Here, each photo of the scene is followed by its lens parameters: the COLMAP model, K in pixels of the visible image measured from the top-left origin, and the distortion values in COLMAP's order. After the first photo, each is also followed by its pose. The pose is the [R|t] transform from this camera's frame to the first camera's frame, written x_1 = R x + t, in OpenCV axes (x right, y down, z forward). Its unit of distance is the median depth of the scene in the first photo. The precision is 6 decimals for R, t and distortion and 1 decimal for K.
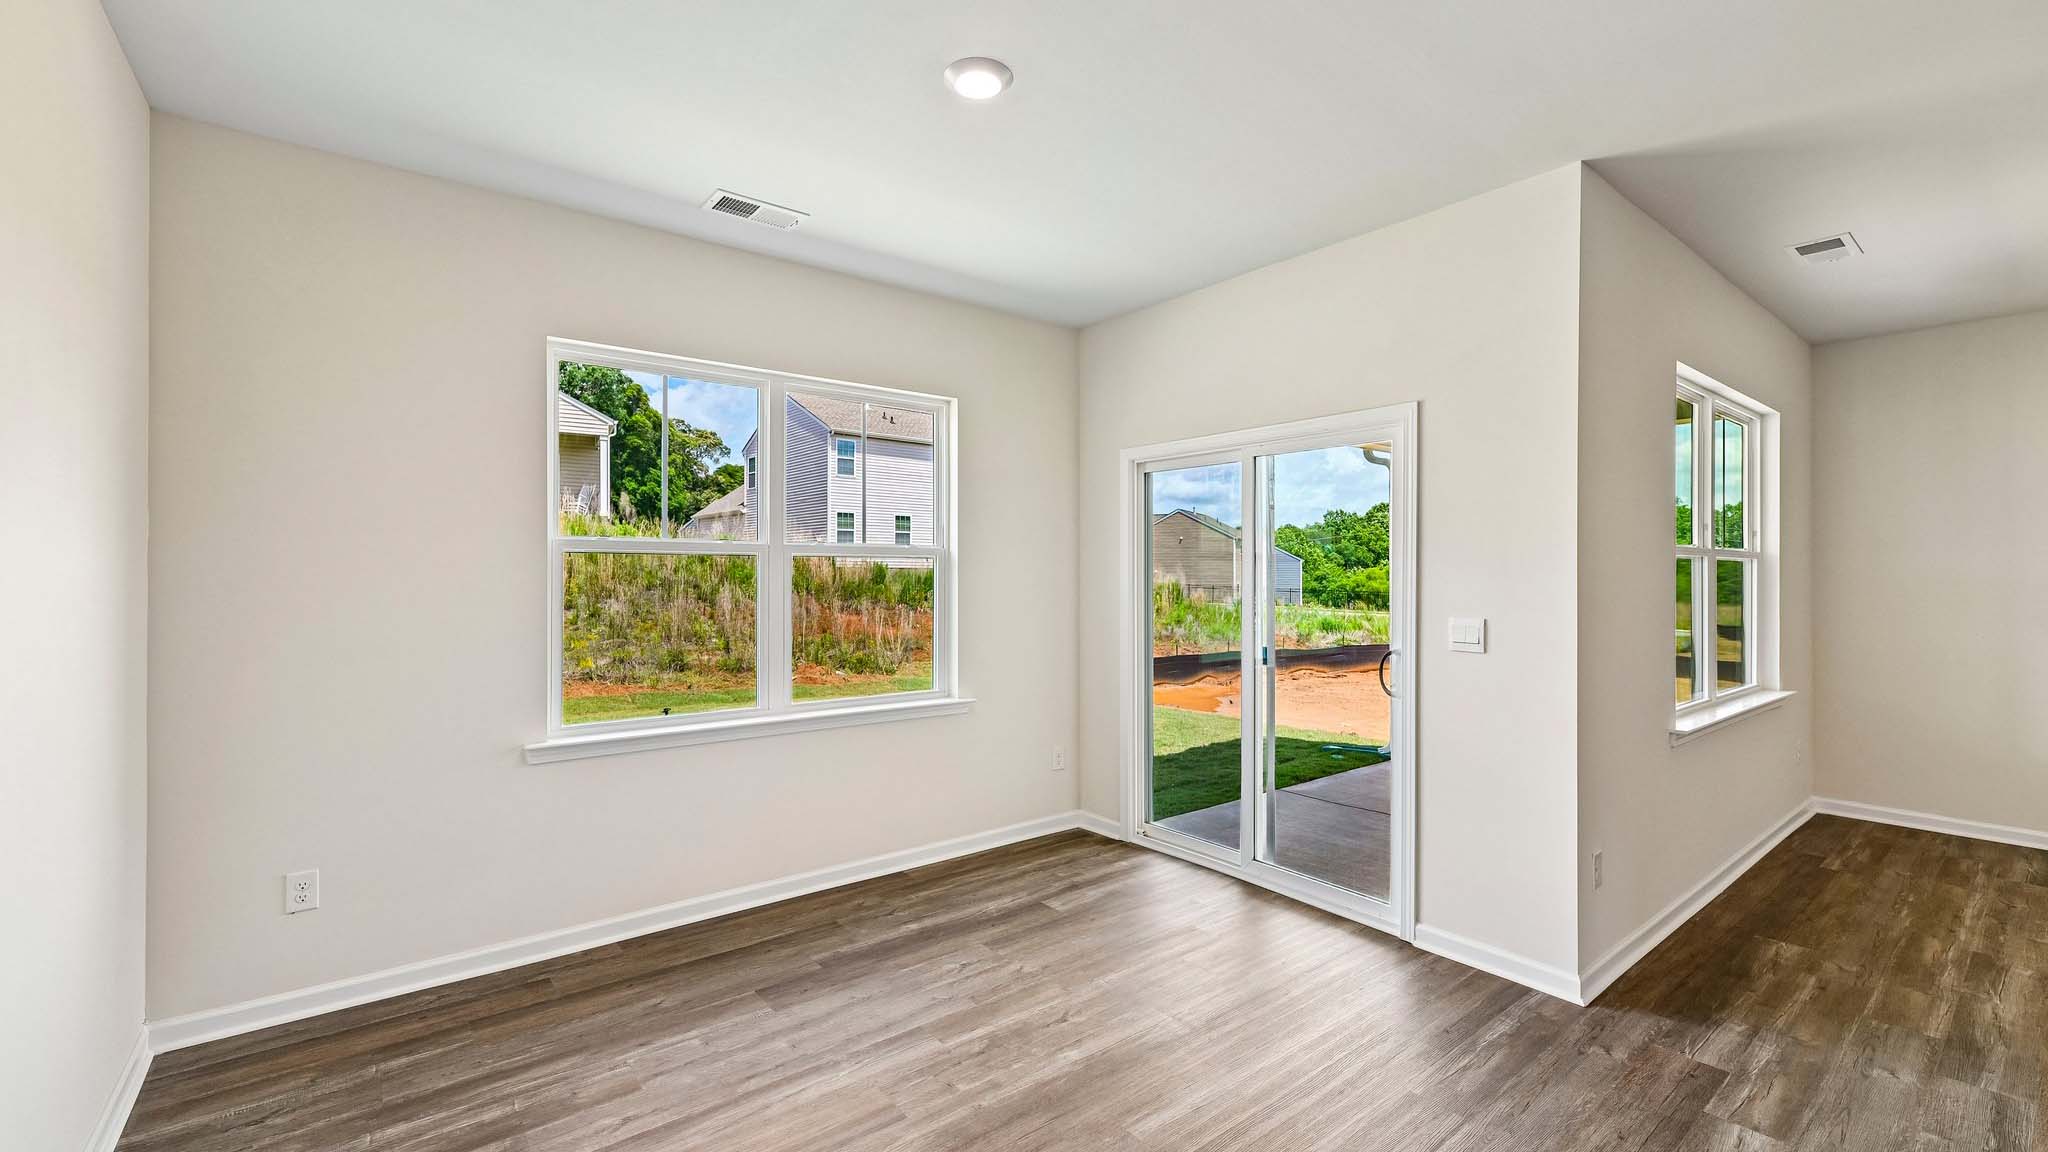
lens RADIAL K [[847.0, 0, 1018.1], [0, 847.0, 569.6], [0, 0, 1]] dist [0.000672, -0.000683]
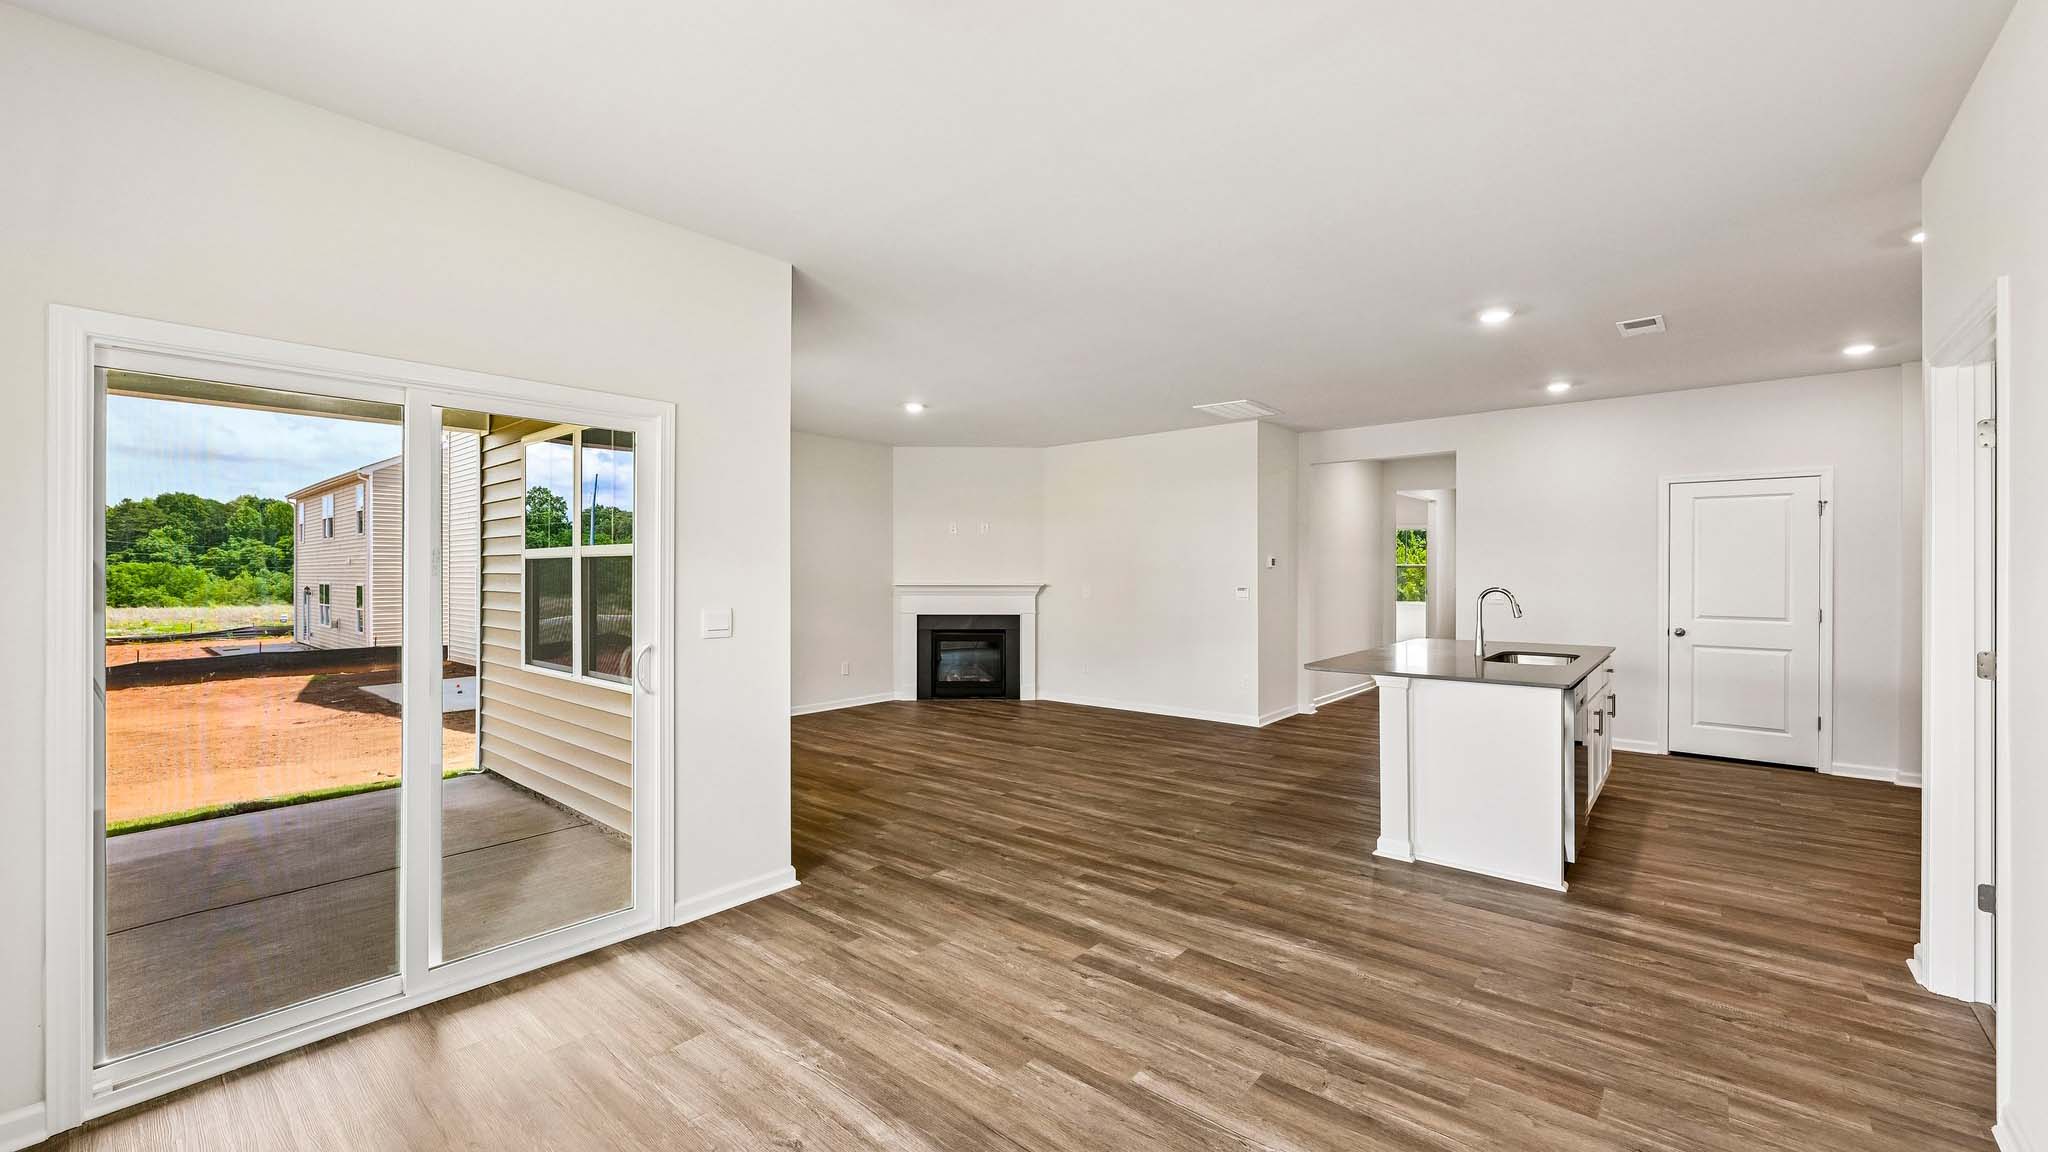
lens RADIAL K [[807.8, 0, 1018.5], [0, 807.8, 570.8], [0, 0, 1]] dist [0.001738, -0.000379]
pose [[-0.200534, -0.000433, 0.979687, -0.524630], [-0.004272, 0.999991, -0.000433, 0.005017], [-0.979677, -0.004272, -0.200534, 0.700904]]
